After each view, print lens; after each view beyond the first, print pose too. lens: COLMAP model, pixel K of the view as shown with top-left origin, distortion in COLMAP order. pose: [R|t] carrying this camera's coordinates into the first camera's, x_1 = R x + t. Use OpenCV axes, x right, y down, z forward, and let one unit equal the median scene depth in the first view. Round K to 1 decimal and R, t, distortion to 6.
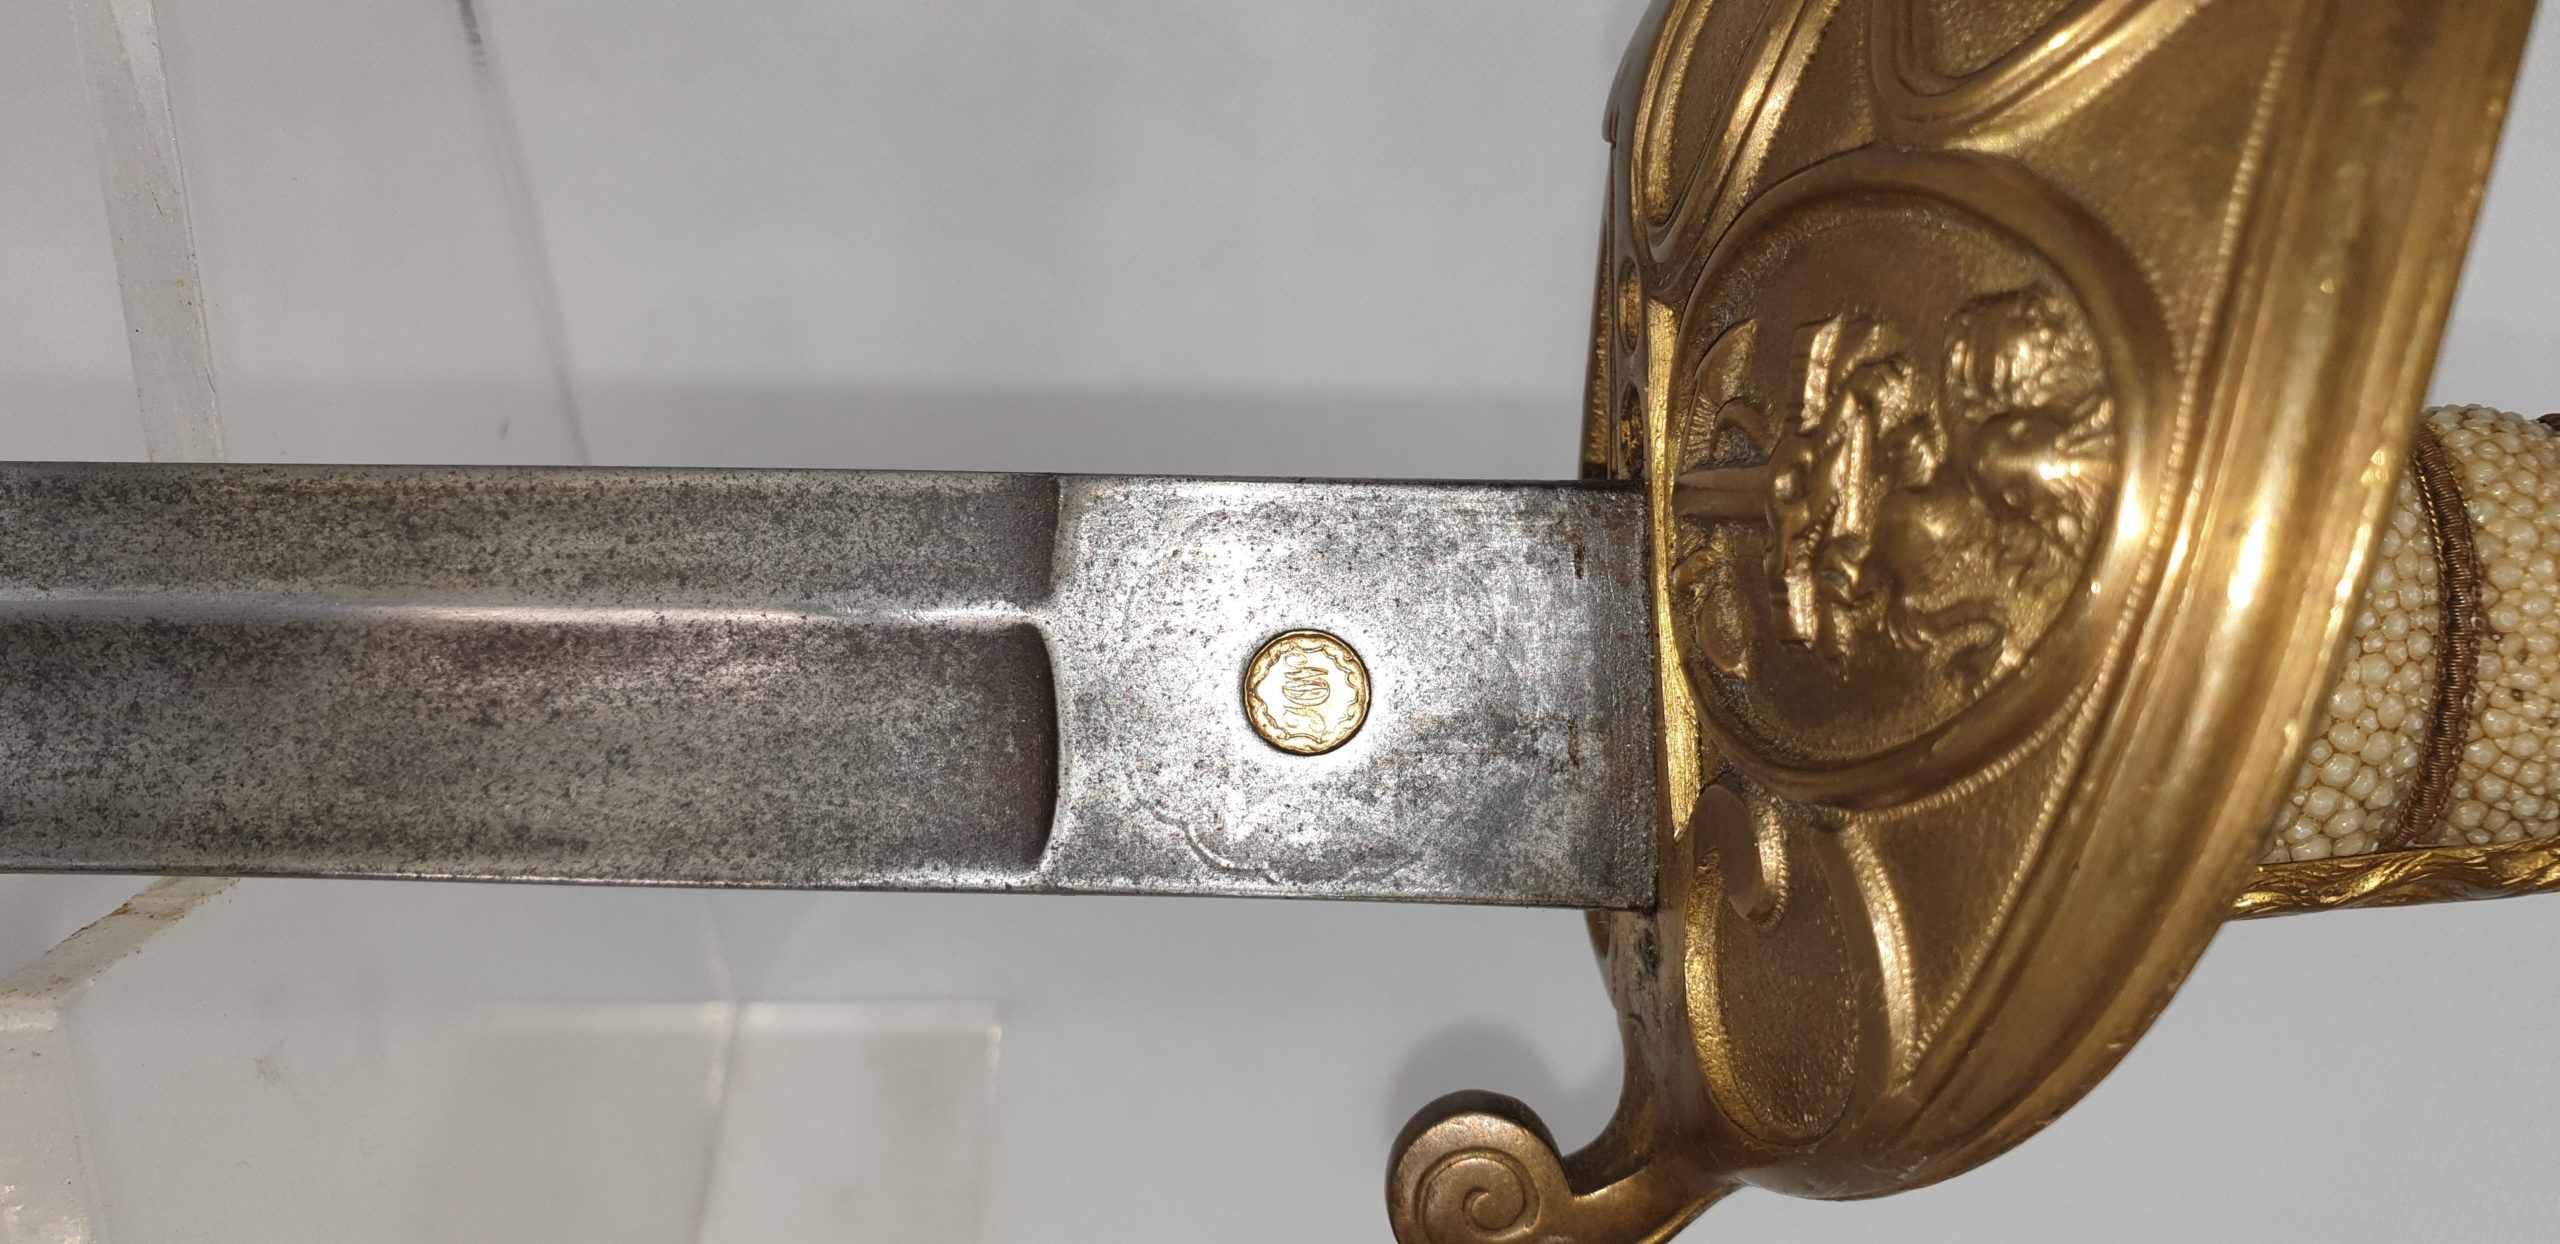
lens RADIAL K [[2106.2, 0, 1278.5], [0, 2106.2, 601.4], [0, 0, 1]] dist [0.033311, -0.033707]
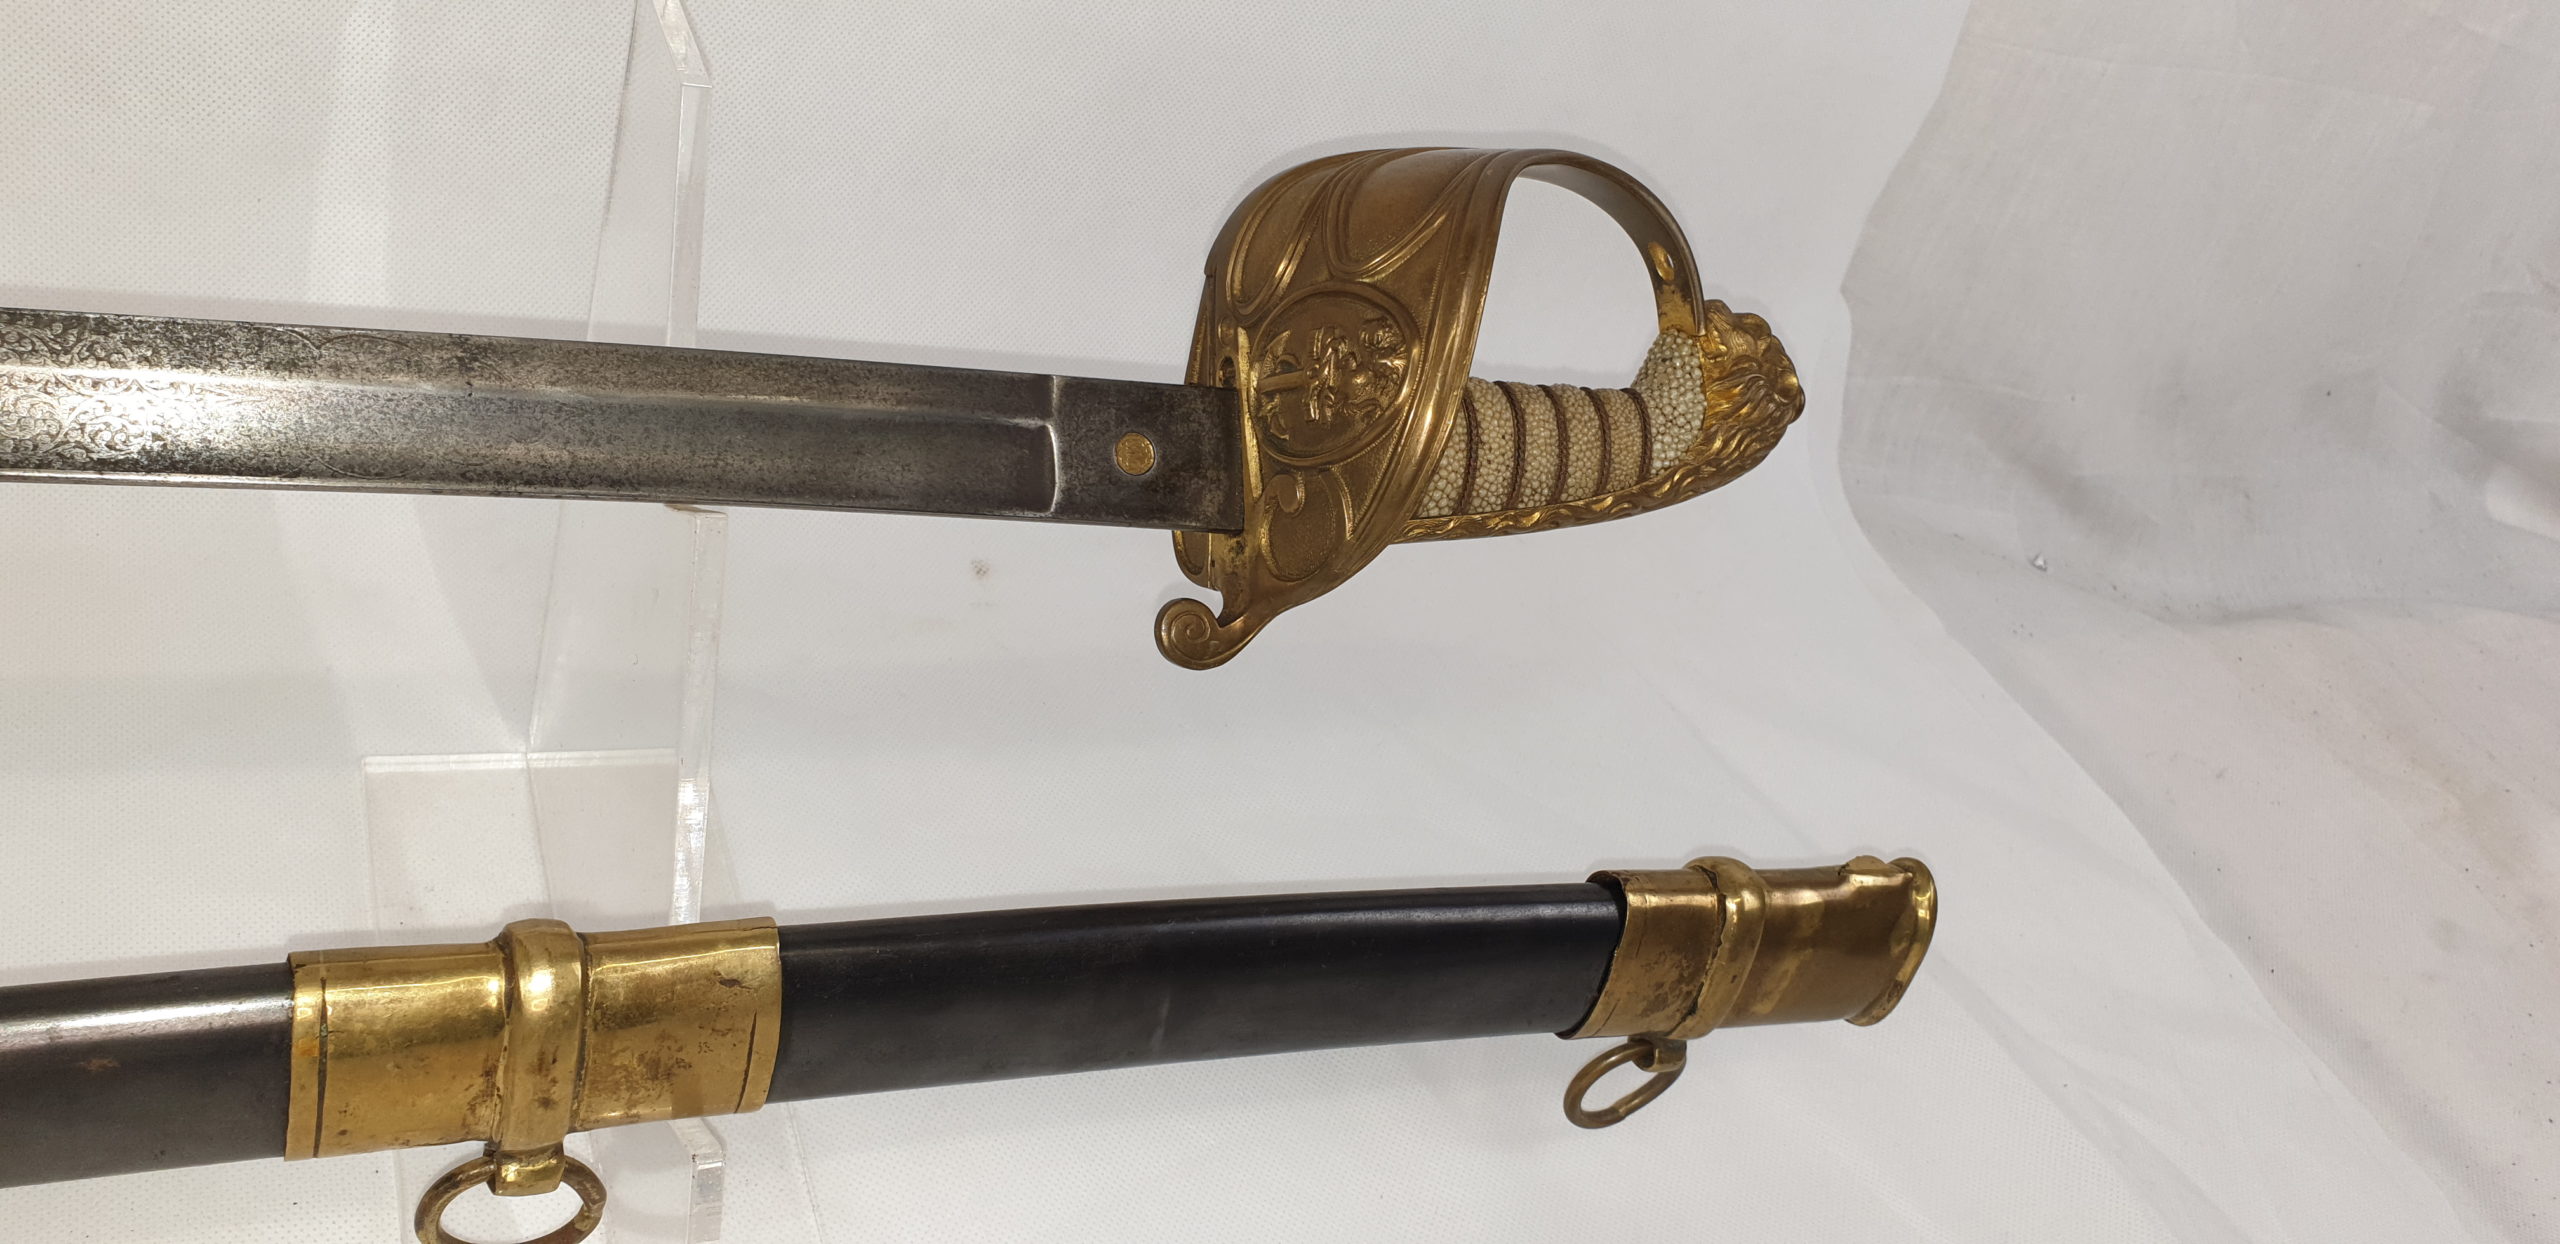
lens RADIAL K [[2106.2, 0, 1338.3], [0, 2106.2, 607.2], [0, 0, 1]] dist [0.033311, -0.033707]
pose [[0.888706, -0.001846, 0.458474, -1.087474], [0.034292, 0.997458, -0.062457, 0.453483], [-0.457194, 0.071228, 0.886510, -1.718049]]
